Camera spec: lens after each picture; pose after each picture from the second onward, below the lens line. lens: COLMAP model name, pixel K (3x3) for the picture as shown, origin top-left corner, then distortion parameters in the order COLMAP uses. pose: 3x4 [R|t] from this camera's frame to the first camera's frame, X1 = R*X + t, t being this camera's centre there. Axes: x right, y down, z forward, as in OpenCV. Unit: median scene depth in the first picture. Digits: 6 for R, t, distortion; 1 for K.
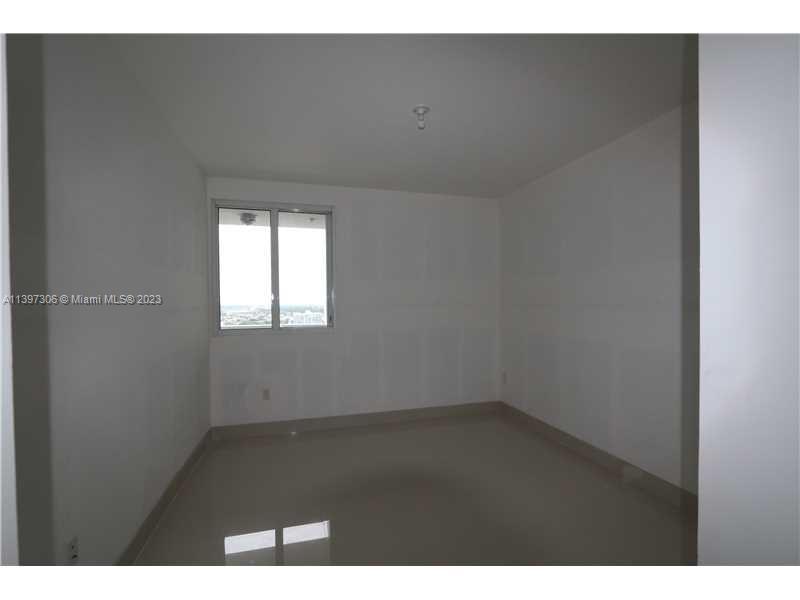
lens RADIAL K [[372.4, 0, 400.0], [0, 372.4, 300.0], [0, 0, 1]] dist [0.001435, 0.000017]
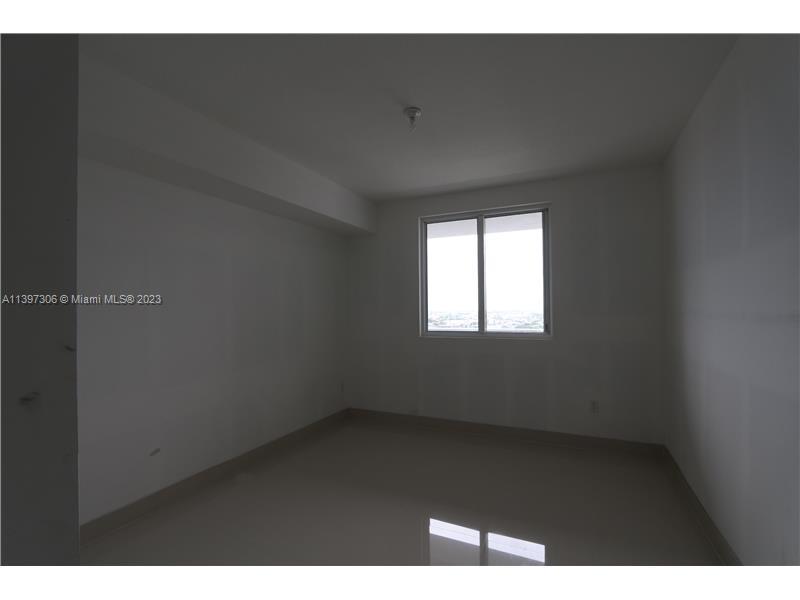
lens RADIAL K [[372.4, 0, 400.0], [0, 372.4, 300.0], [0, 0, 1]] dist [0.001435, 0.000017]
pose [[0.760382, -0.008694, -0.649418, 0.157749], [0.000252, 0.999914, -0.013091, 0.001377], [0.649476, 0.009790, 0.760319, 0.076599]]
